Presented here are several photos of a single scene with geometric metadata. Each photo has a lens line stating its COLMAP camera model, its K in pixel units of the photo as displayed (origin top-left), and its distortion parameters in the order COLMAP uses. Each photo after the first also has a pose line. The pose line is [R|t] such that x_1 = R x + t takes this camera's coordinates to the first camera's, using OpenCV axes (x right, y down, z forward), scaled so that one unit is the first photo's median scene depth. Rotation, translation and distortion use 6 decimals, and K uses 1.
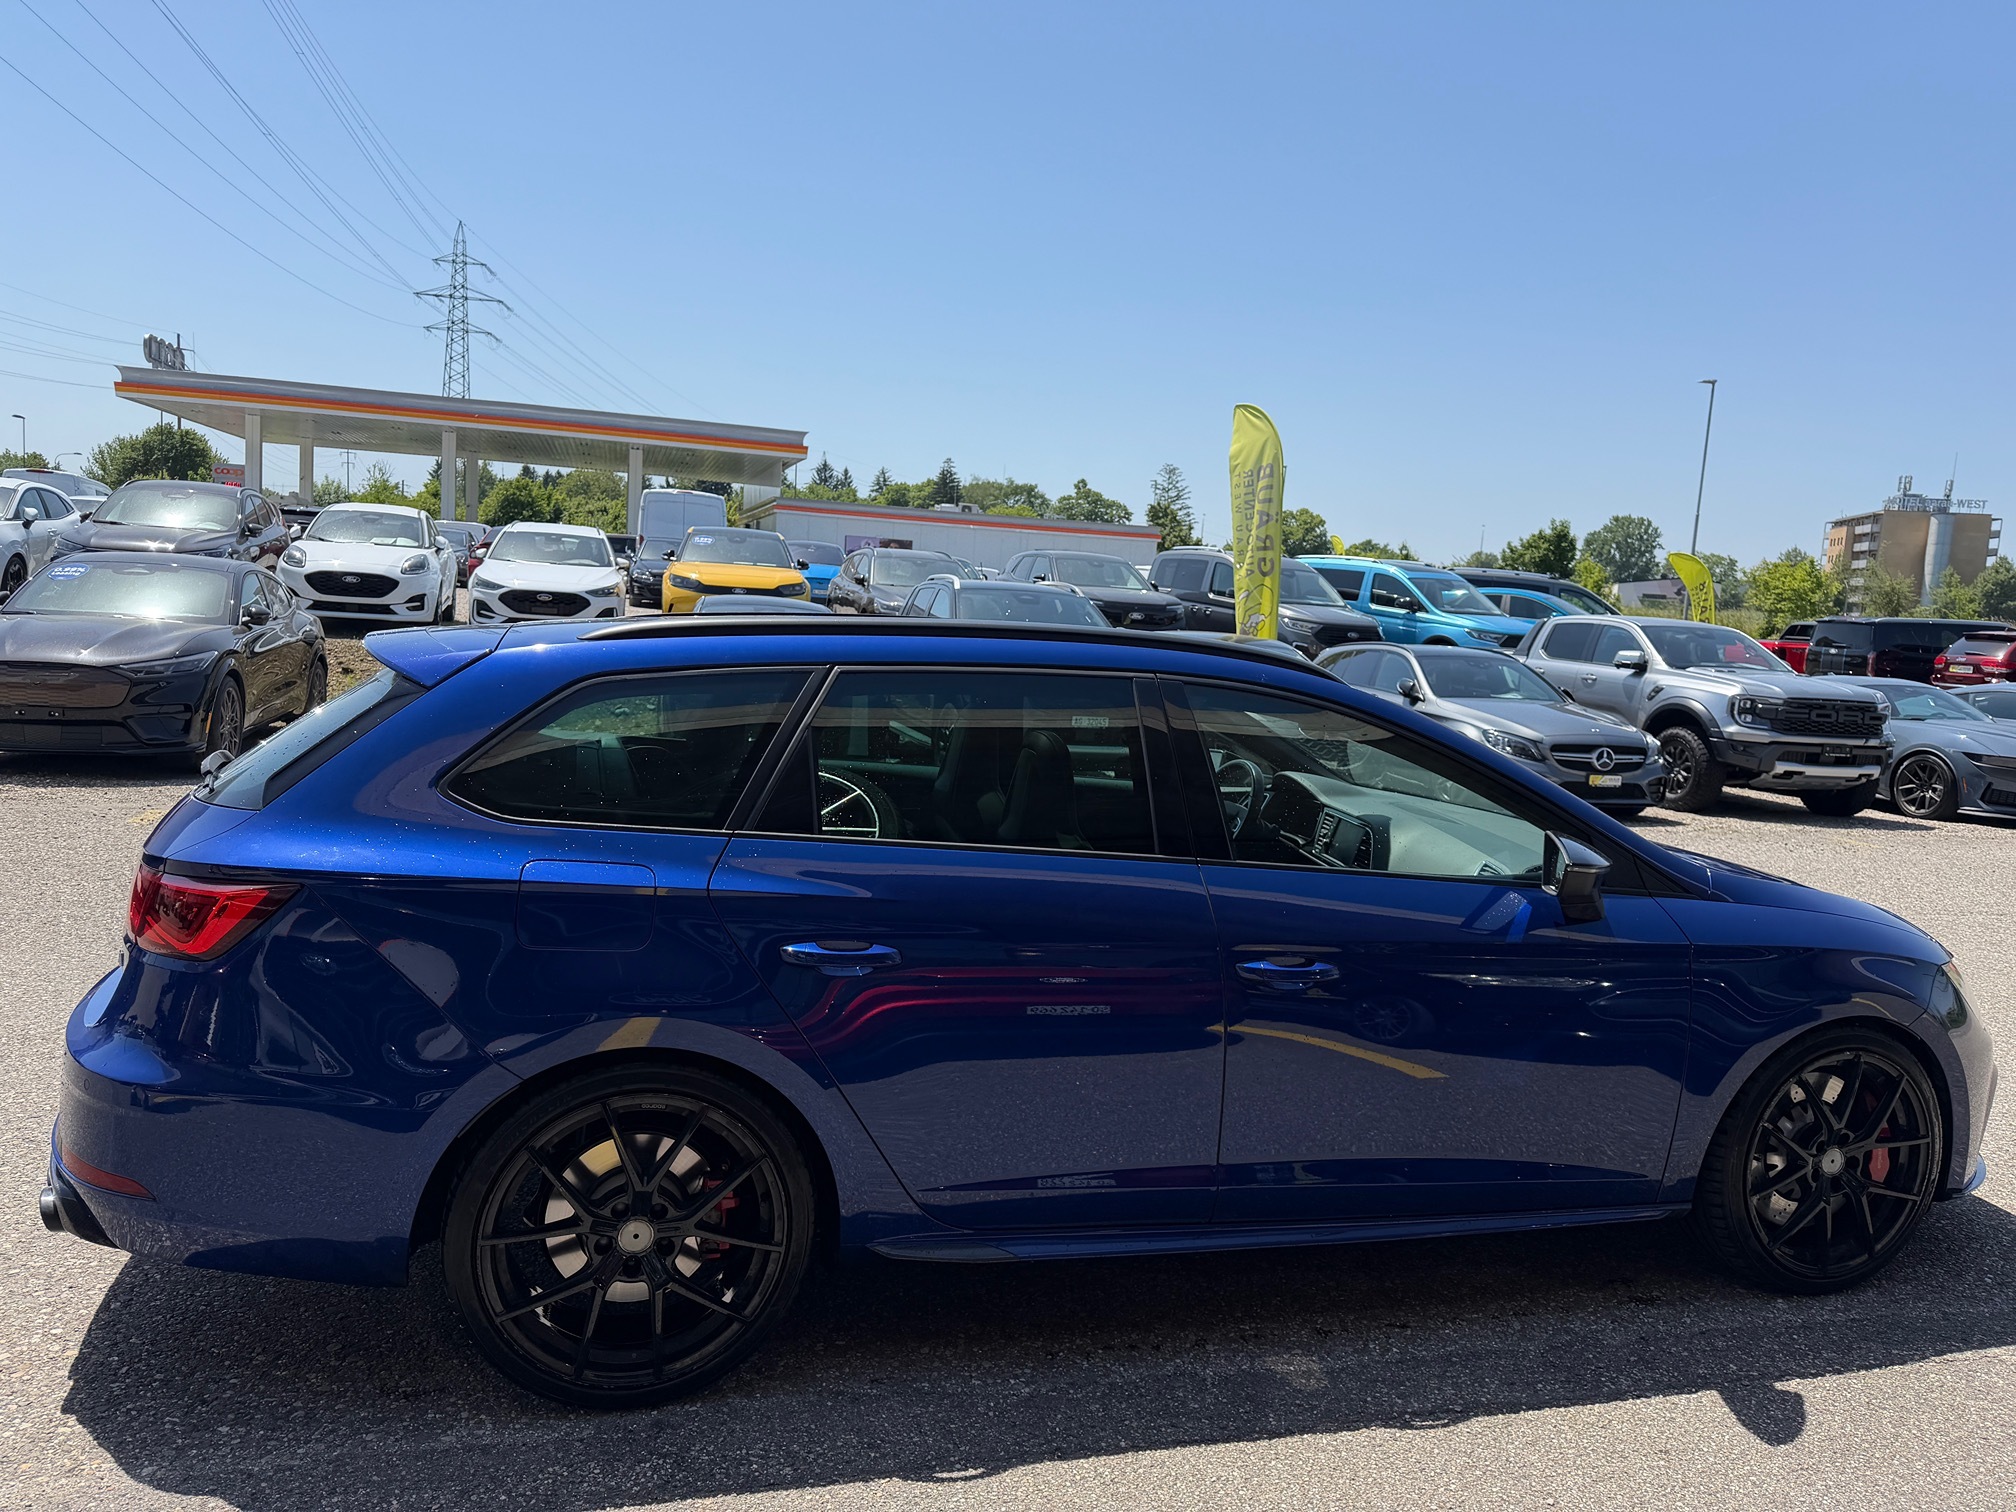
lens RADIAL K [[1431.7, 0, 1008.0], [0, 1431.7, 756.0], [0, 0, 1]] dist [-0.005878, -0.008149]
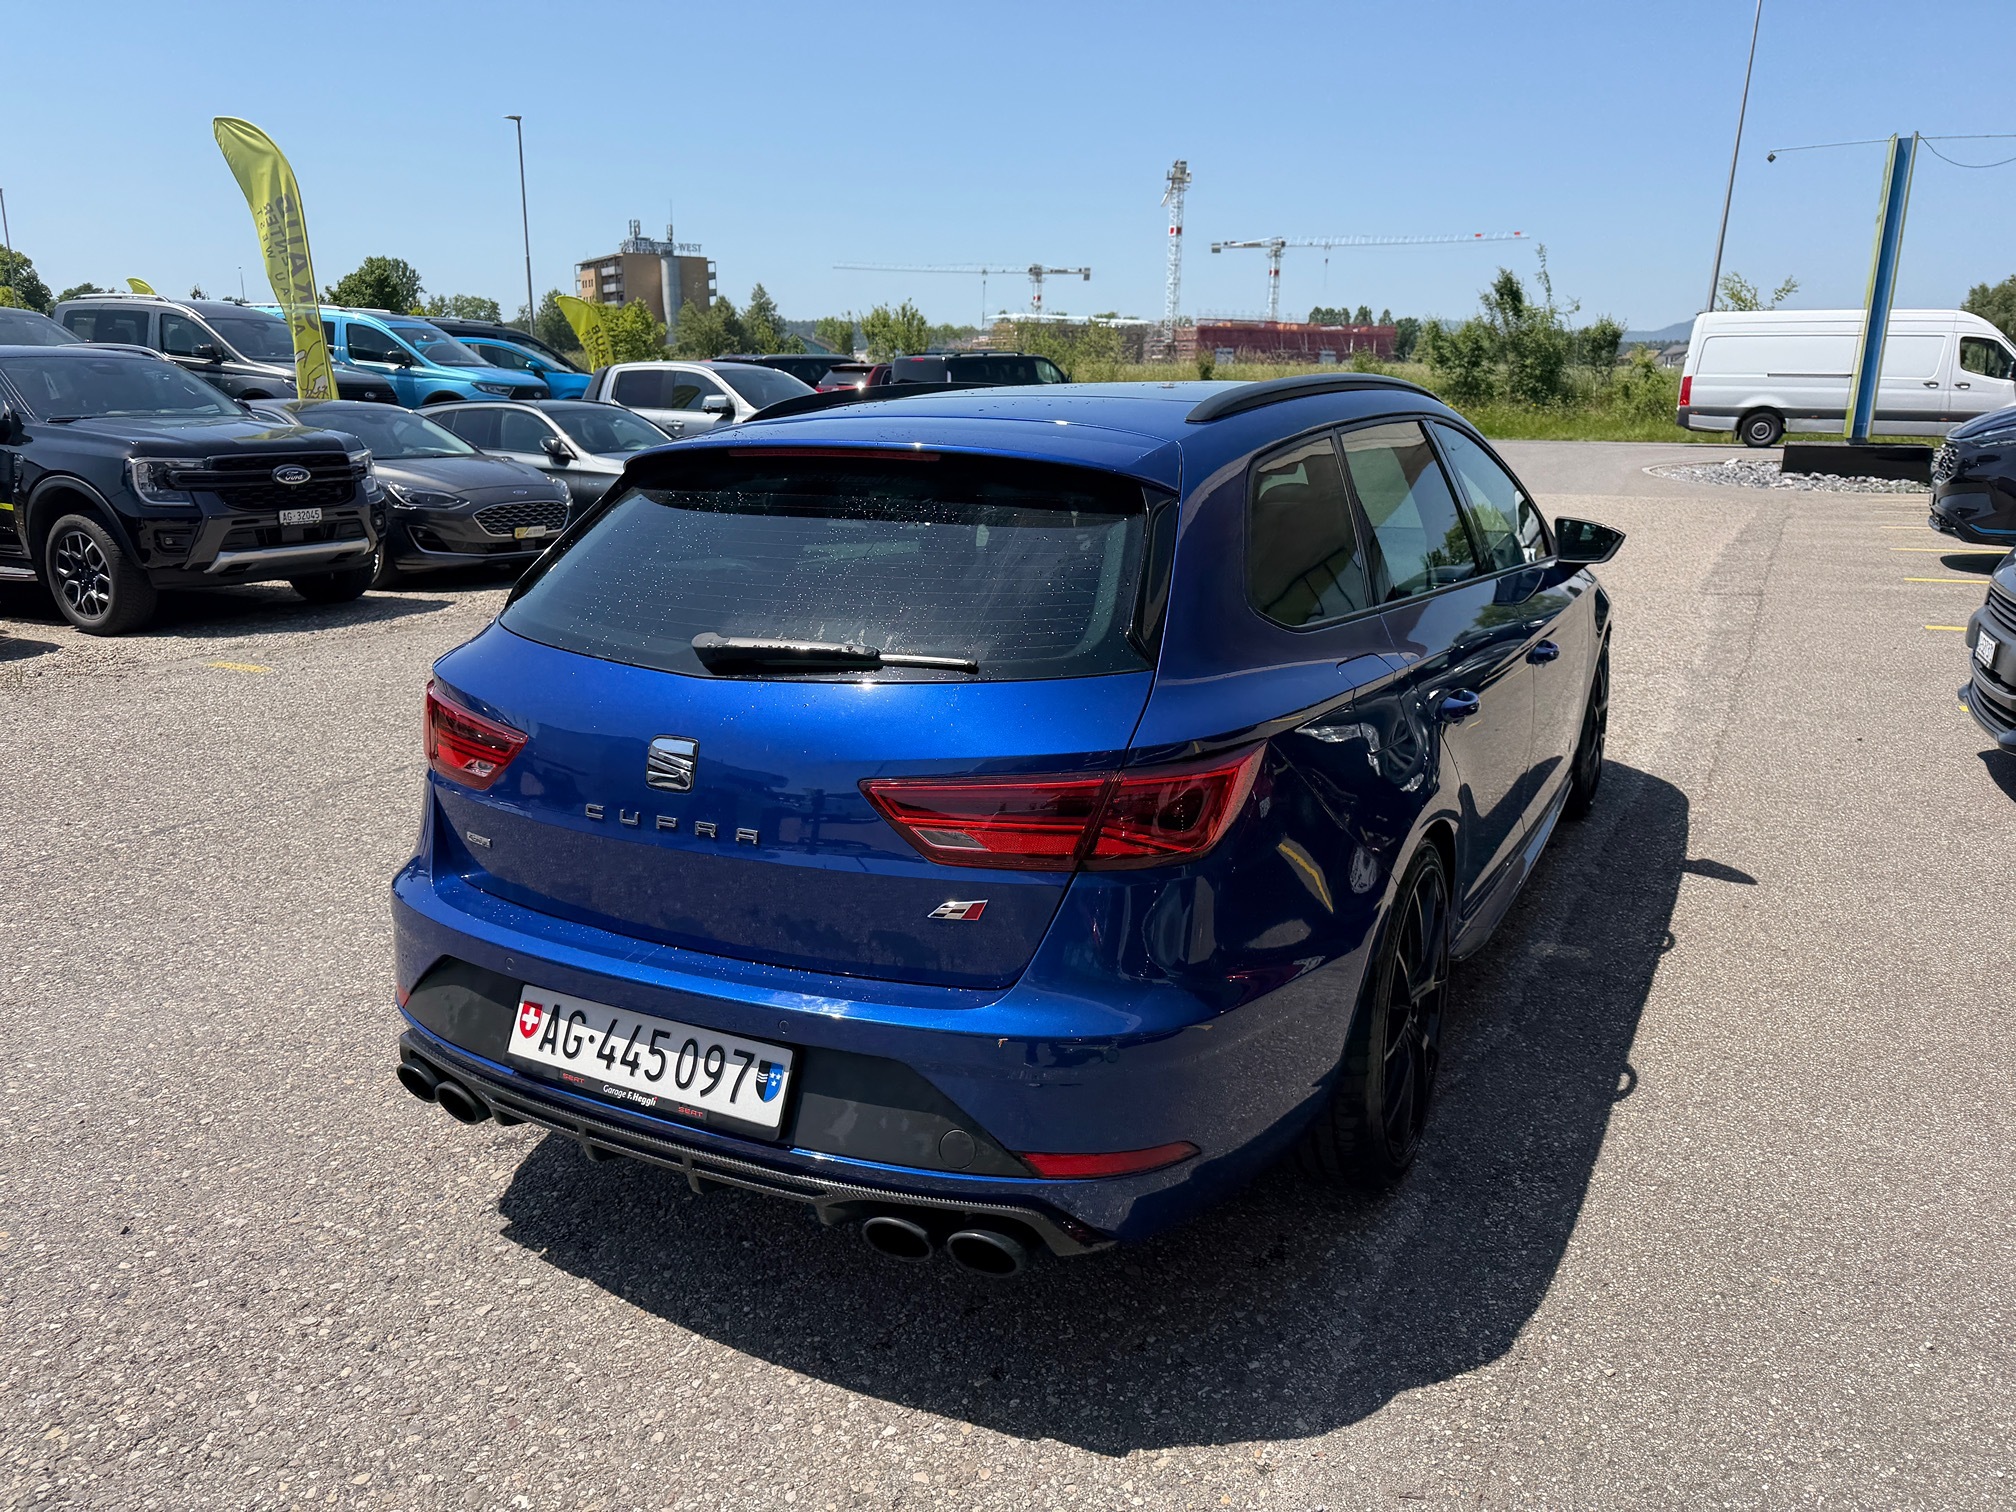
lens RADIAL K [[1421.4, 0, 1008.0], [0, 1421.4, 756.0], [0, 0, 1]] dist [0.017854, -0.019717]
pose [[0.699571, -0.228870, 0.676919, -0.168428], [0.110710, 0.970595, 0.213750, -0.013463], [-0.705935, -0.074591, 0.704338, 0.075008]]
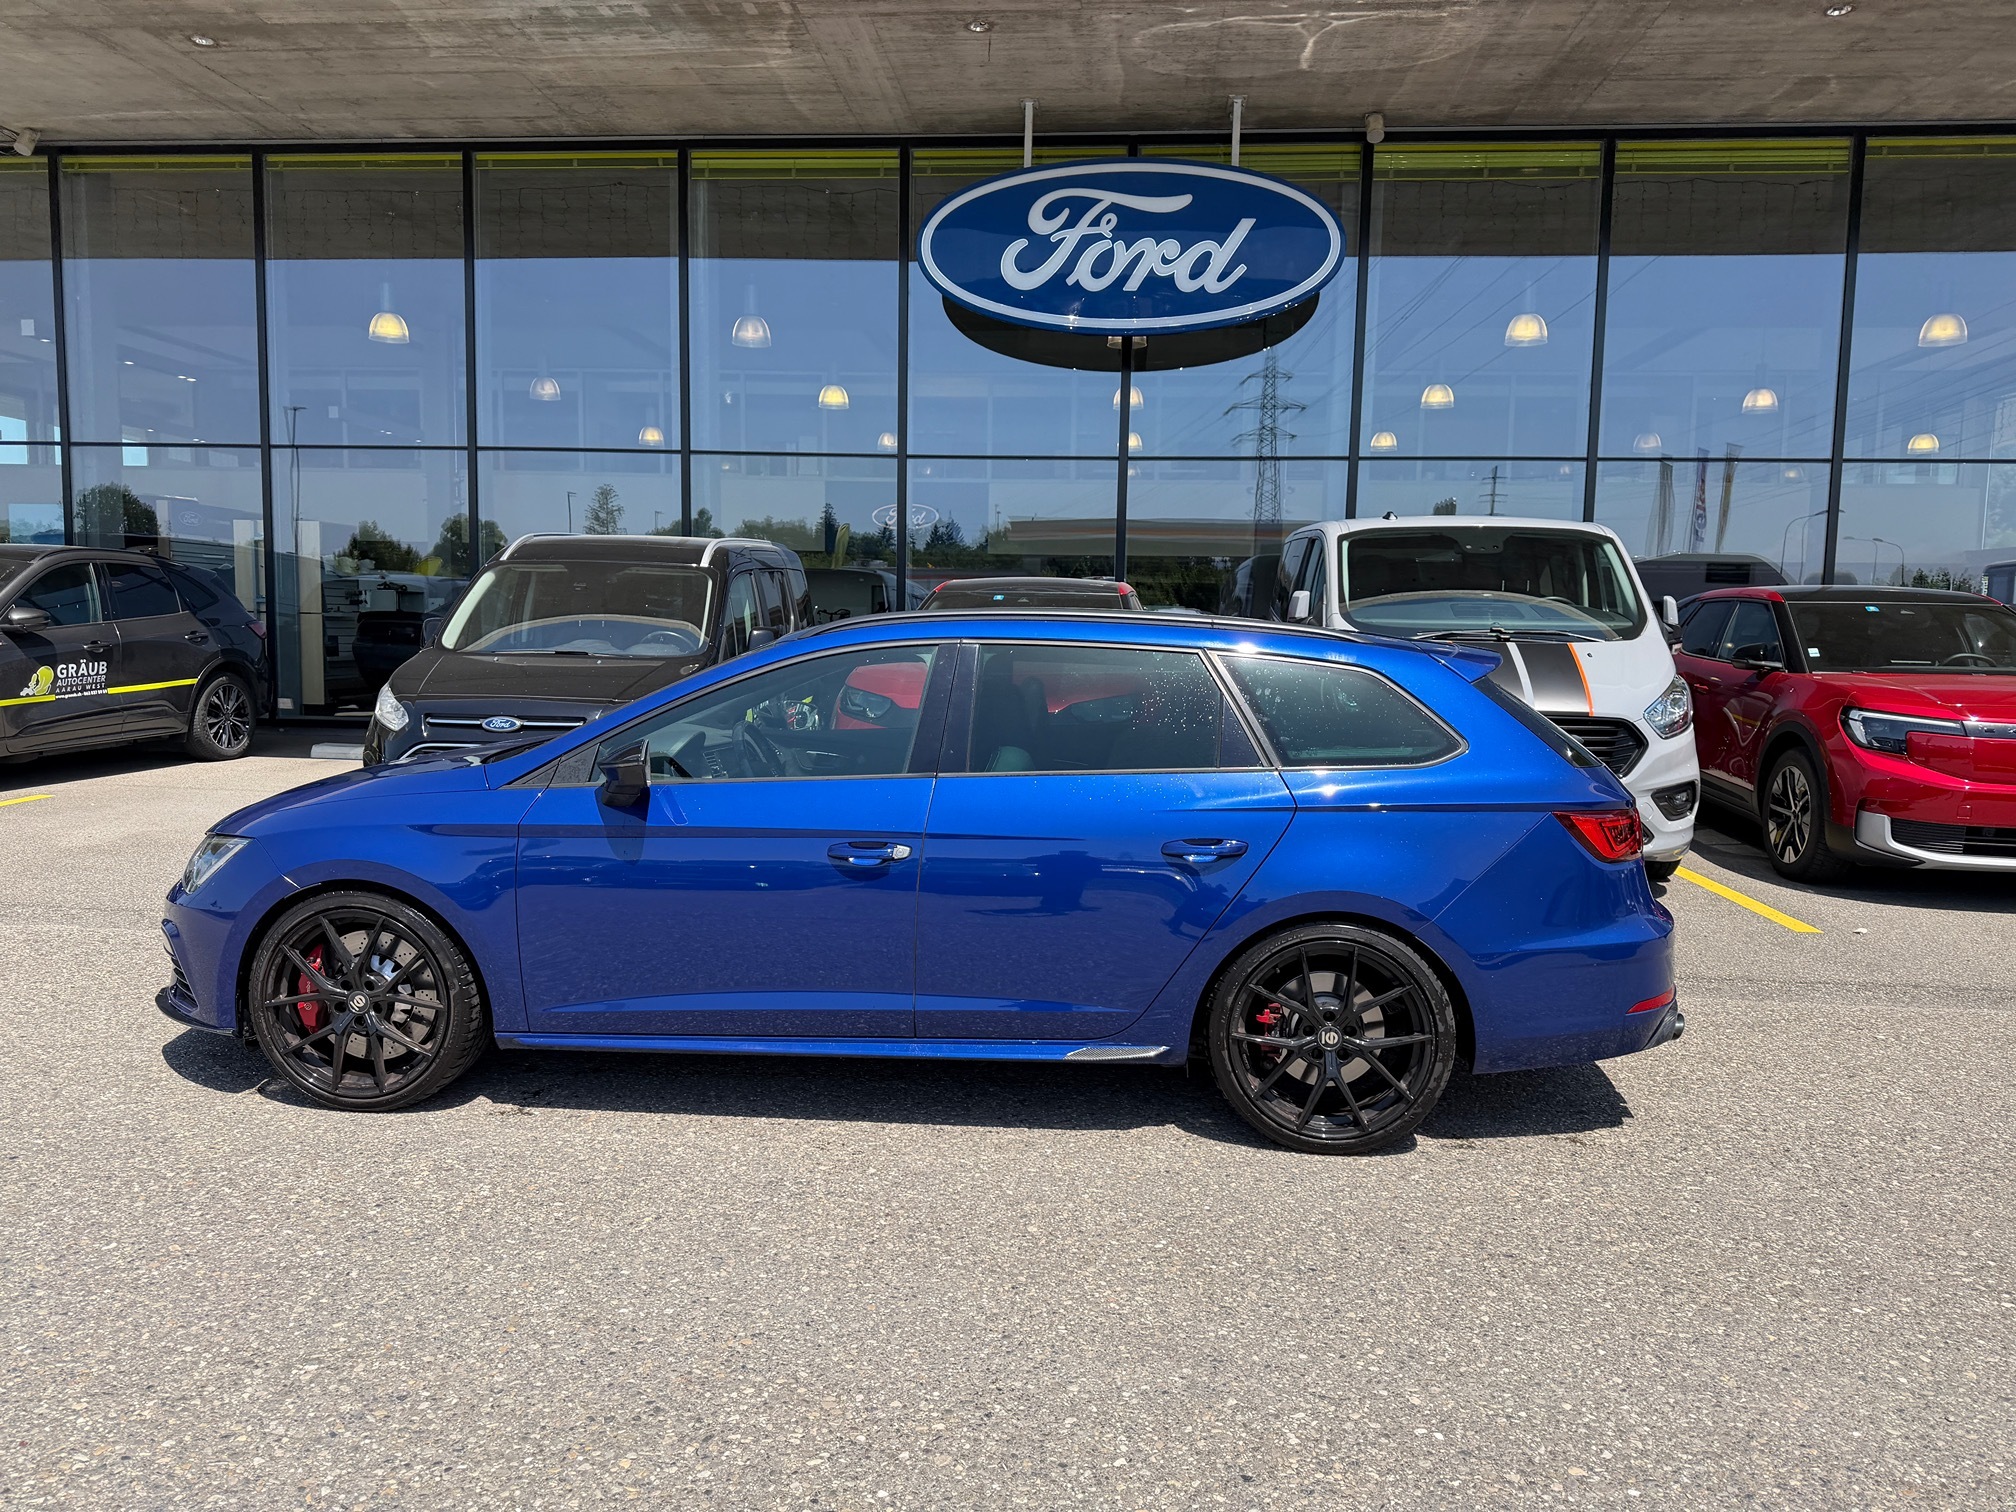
lens RADIAL K [[1420.9, 0, 1016.5], [0, 1420.9, 765.8], [0, 0, 1]] dist [0.008442, -0.005981]
pose [[-0.934704, -0.096643, 0.342036, -0.097077], [-0.031380, 0.981004, 0.191430, -0.037407], [-0.354040, 0.168197, -0.919981, 0.449196]]
